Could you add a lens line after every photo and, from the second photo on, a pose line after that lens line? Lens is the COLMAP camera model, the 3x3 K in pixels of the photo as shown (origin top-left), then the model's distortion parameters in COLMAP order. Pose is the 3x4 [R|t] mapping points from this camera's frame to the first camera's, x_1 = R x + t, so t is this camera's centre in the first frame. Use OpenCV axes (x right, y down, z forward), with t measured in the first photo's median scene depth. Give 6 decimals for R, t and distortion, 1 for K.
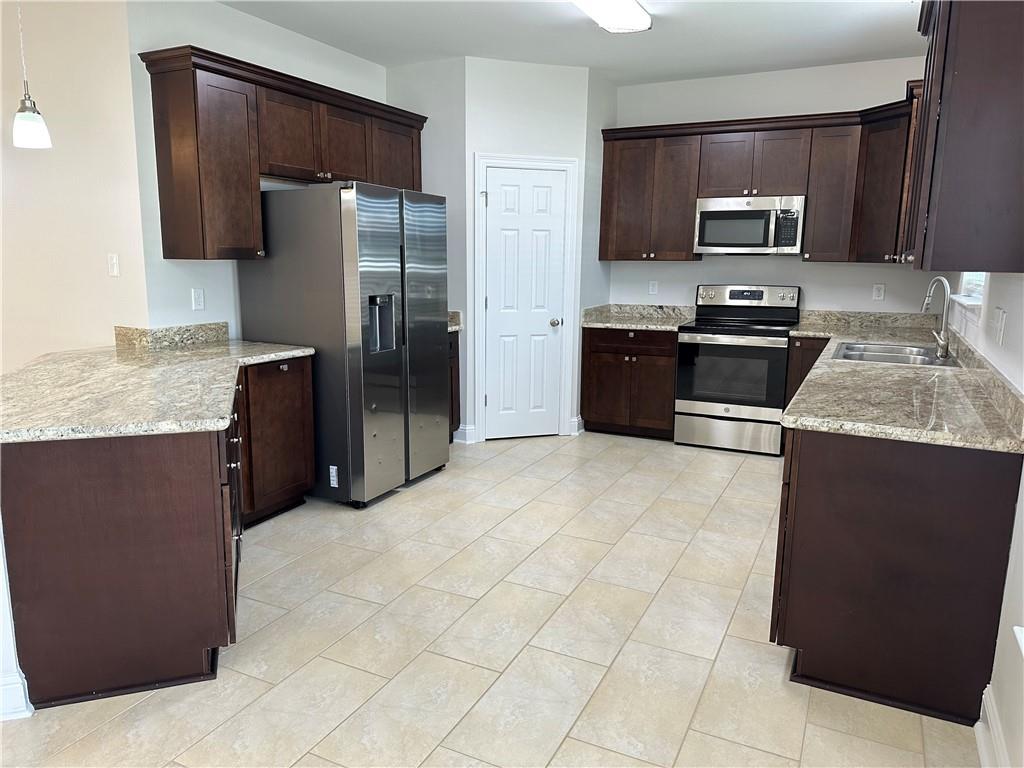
lens RADIAL K [[721.2, 0, 501.6], [0, 721.2, 382.9], [0, 0, 1]] dist [0.121184, -0.194068]
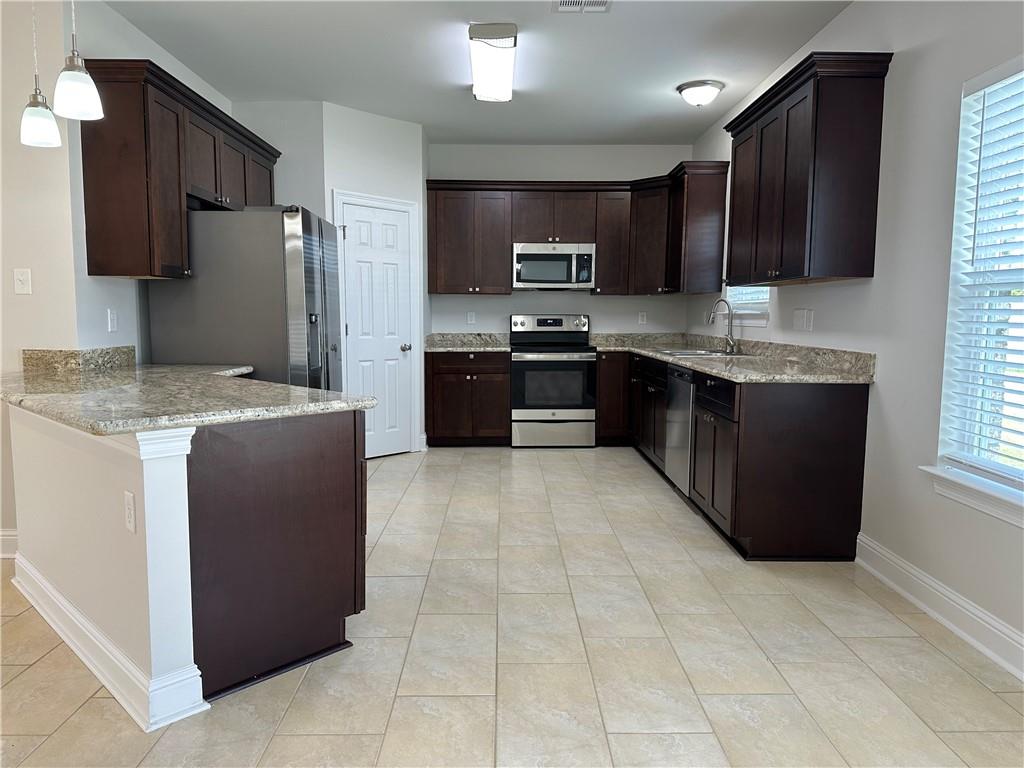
lens RADIAL K [[721.7, 0, 512.0], [0, 721.7, 384.0], [0, 0, 1]] dist [0.157670, -0.238212]
pose [[0.886567, -0.049839, 0.459908, -0.306022], [0.083702, 0.995053, -0.053521, 0.045659], [-0.454965, 0.085945, 0.886352, -0.045939]]
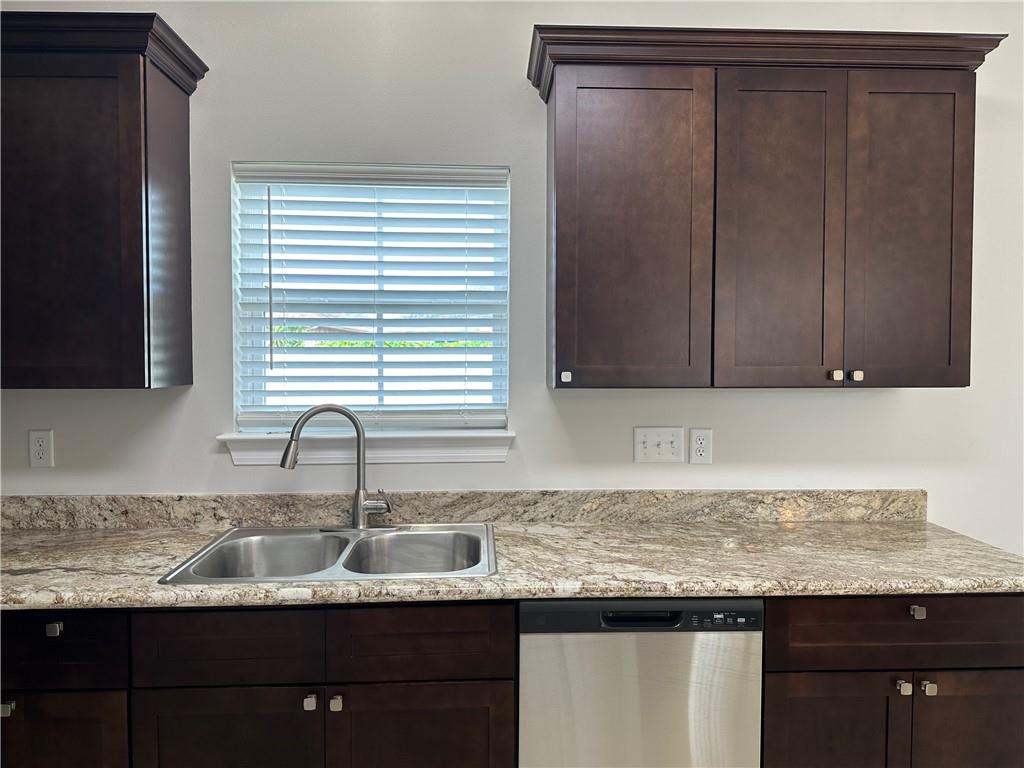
lens RADIAL K [[721.7, 0, 512.0], [0, 721.7, 384.0], [0, 0, 1]] dist [0.157670, -0.238212]
pose [[-0.492417, -0.039081, 0.869482, -0.000248], [0.149180, 0.980418, 0.128553, -0.153033], [-0.857480, 0.193011, -0.476944, 0.815030]]
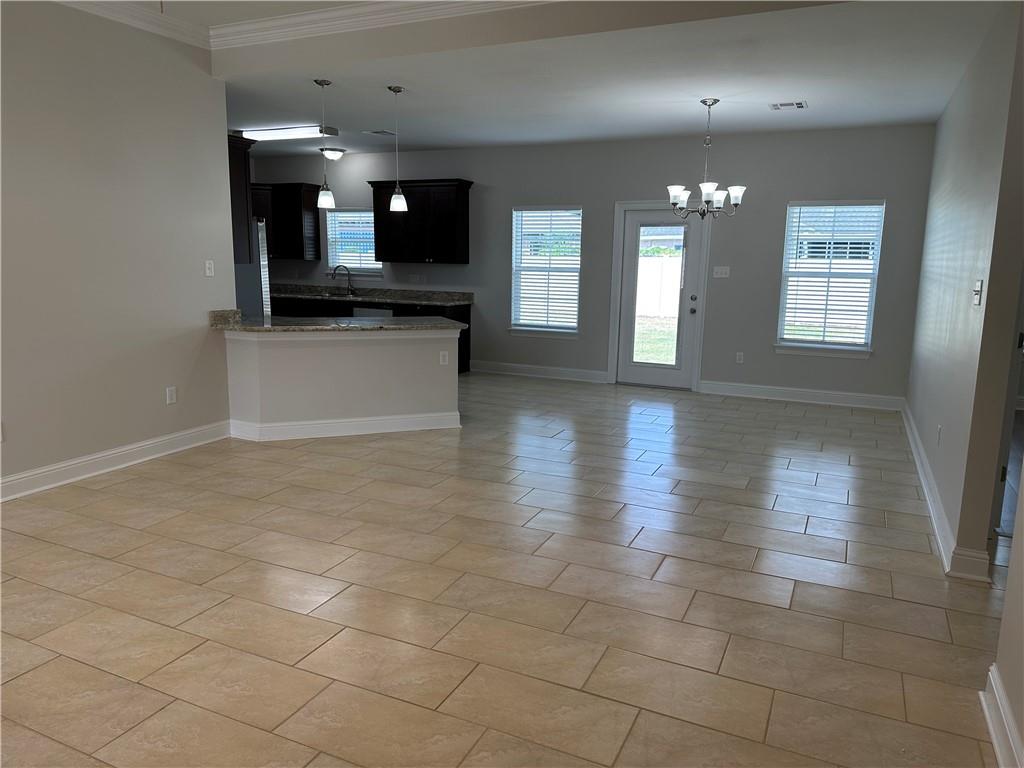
lens RADIAL K [[721.7, 0, 512.0], [0, 721.7, 384.0], [0, 0, 1]] dist [0.157670, -0.238212]
pose [[-0.018088, -0.182427, 0.983053, -1.477627], [0.163895, 0.969373, 0.182904, -0.078595], [-0.986312, 0.164426, 0.012365, 0.303734]]
